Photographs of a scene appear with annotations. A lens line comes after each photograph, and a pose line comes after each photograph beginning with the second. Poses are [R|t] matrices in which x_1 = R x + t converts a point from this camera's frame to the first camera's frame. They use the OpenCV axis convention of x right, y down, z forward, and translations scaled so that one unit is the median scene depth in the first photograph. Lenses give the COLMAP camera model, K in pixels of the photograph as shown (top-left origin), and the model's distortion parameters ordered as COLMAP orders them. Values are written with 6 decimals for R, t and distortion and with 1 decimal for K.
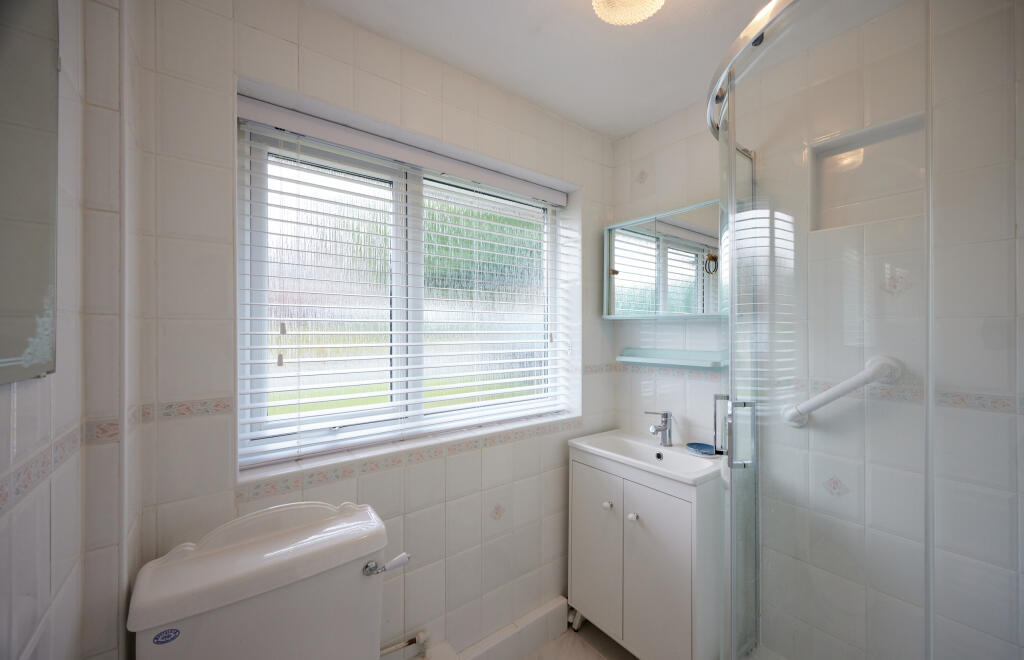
lens RADIAL K [[401.8, 0, 544.3], [0, 401.8, 328.9], [0, 0, 1]] dist [0.011617, 0.000445]
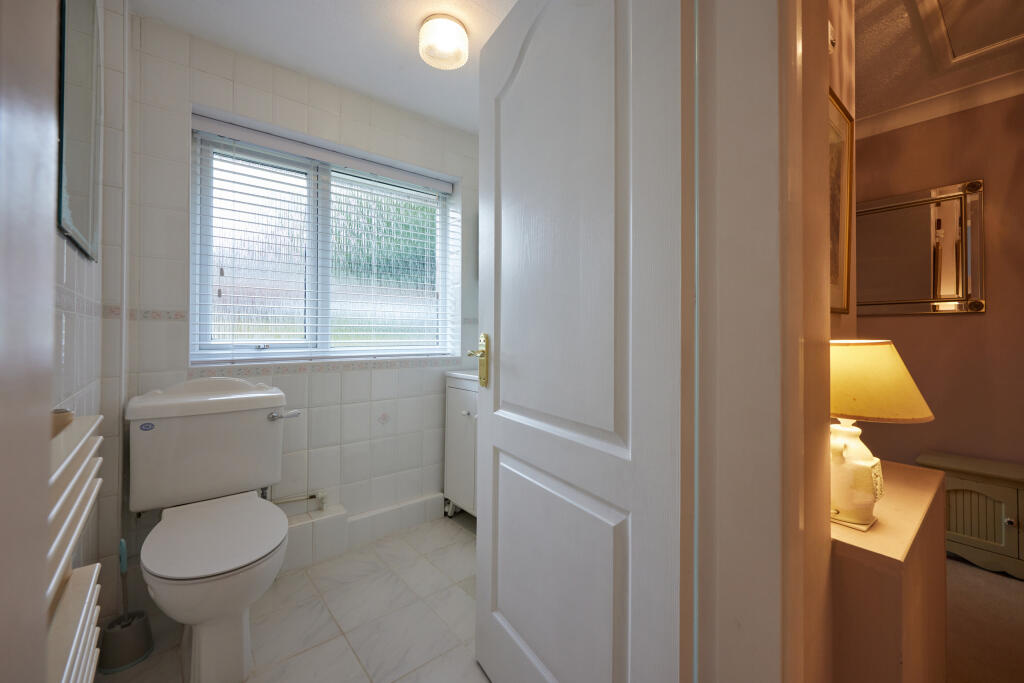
lens RADIAL K [[413.8, 0, 511.2], [0, 413.8, 327.5], [0, 0, 1]] dist [0.012029, -0.000050]
pose [[0.999937, 0.002766, -0.010889, 0.287730], [-0.002868, 0.999952, -0.009416, 0.145693], [0.010862, 0.009446, 0.999896, -0.340972]]
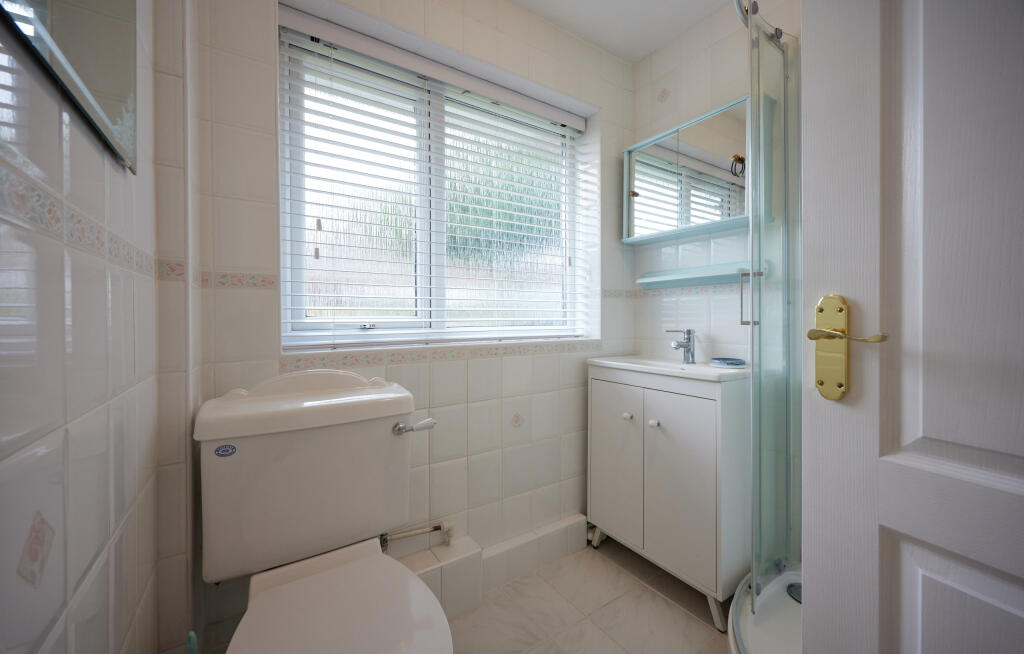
lens RADIAL K [[397.9, 0, 520.8], [0, 397.9, 315.5], [0, 0, 1]] dist [0.008221, -0.000158]
pose [[0.994390, -0.002192, -0.105751, 0.000047], [0.002775, 0.999982, 0.005366, 0.163302], [0.105737, -0.005629, 0.994378, -0.002108]]
